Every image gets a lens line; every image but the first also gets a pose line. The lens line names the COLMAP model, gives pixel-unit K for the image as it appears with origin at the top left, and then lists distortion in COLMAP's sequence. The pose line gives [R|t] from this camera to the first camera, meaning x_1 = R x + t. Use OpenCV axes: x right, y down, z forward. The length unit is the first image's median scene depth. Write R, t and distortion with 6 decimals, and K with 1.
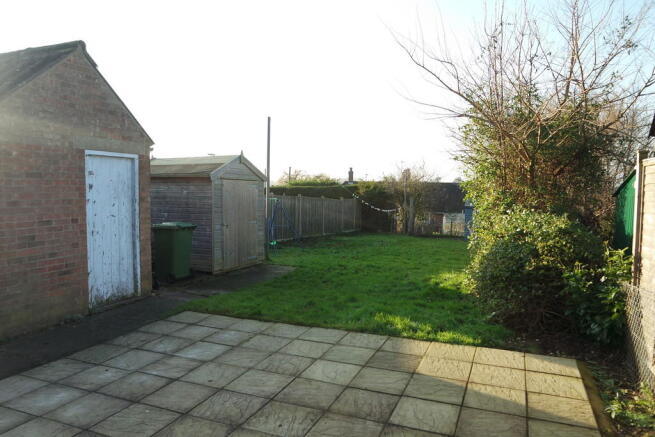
lens RADIAL K [[471.5, 0, 322.4], [0, 471.5, 218.7], [0, 0, 1]] dist [-0.060793, 0.044360]
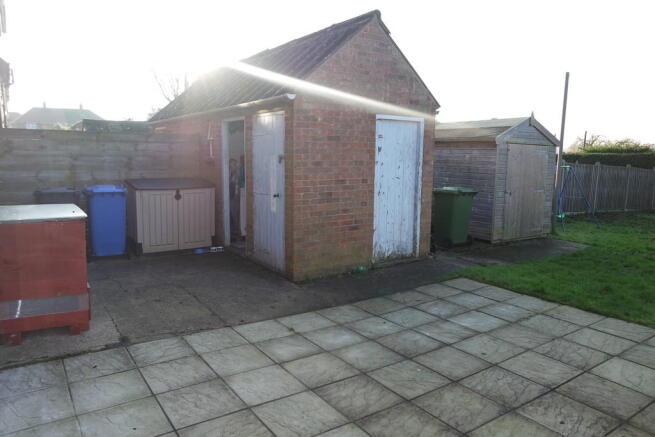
lens RADIAL K [[471.5, 0, 326.7], [0, 471.5, 219.1], [0, 0, 1]] dist [-0.060793, 0.044360]
pose [[0.841856, 0.079025, -0.533885, -0.012700], [-0.040612, 0.995693, 0.083342, 0.003942], [0.538171, -0.048479, 0.841440, 0.022186]]
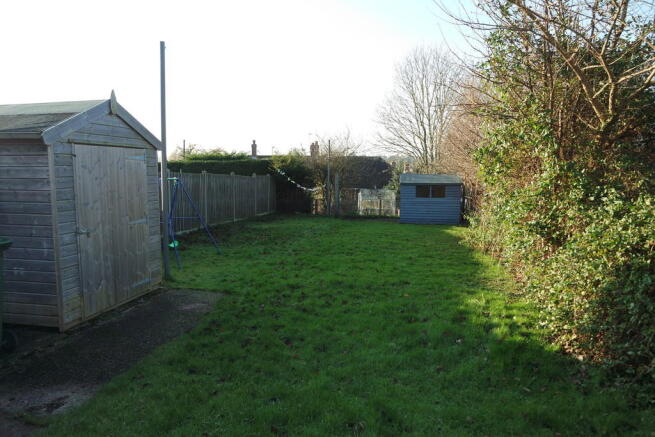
lens RADIAL K [[471.5, 0, 323.6], [0, 471.5, 223.5], [0, 0, 1]] dist [-0.060793, 0.044360]
pose [[0.975590, -0.031170, 0.217379, -0.079771], [0.017604, 0.997790, 0.064070, -0.033857], [-0.218895, -0.058679, 0.973982, 0.599704]]
